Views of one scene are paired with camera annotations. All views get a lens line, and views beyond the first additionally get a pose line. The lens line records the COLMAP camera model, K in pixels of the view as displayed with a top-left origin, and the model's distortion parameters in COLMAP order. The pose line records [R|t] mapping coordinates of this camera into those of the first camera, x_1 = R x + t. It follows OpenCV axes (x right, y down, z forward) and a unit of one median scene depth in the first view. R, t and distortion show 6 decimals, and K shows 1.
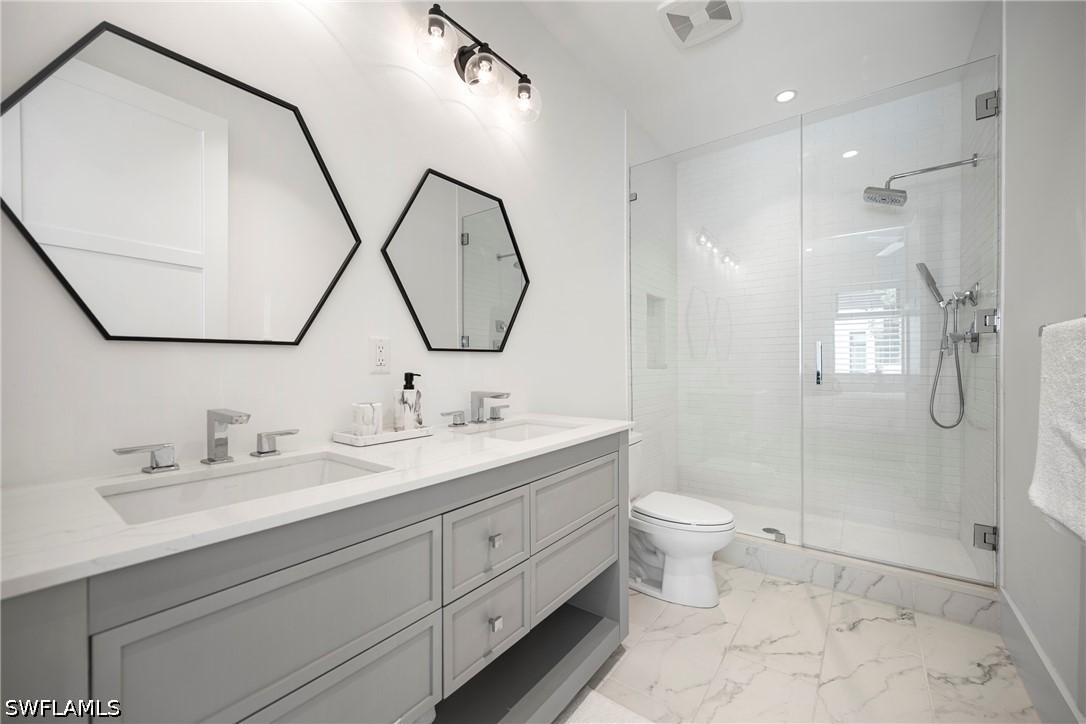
lens RADIAL K [[428.6, 0, 540.4], [0, 428.6, 366.3], [0, 0, 1]] dist [-0.000538, -0.000005]
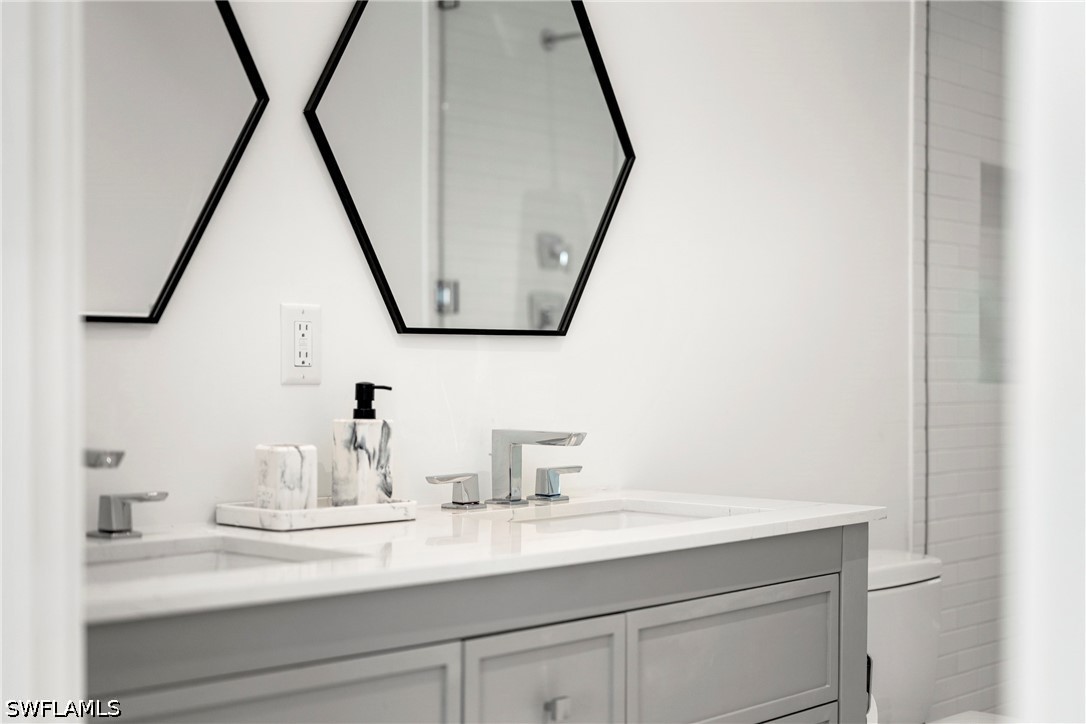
lens RADIAL K [[1567.5, 0, 542.3], [0, 1567.5, 360.7], [0, 0, 1]] dist [-0.150143, 0.000000]
pose [[0.995789, 0.007803, -0.091344, 0.033032], [-0.008581, 0.999930, -0.008129, 0.003730], [0.091274, 0.008878, 0.995786, -0.637202]]
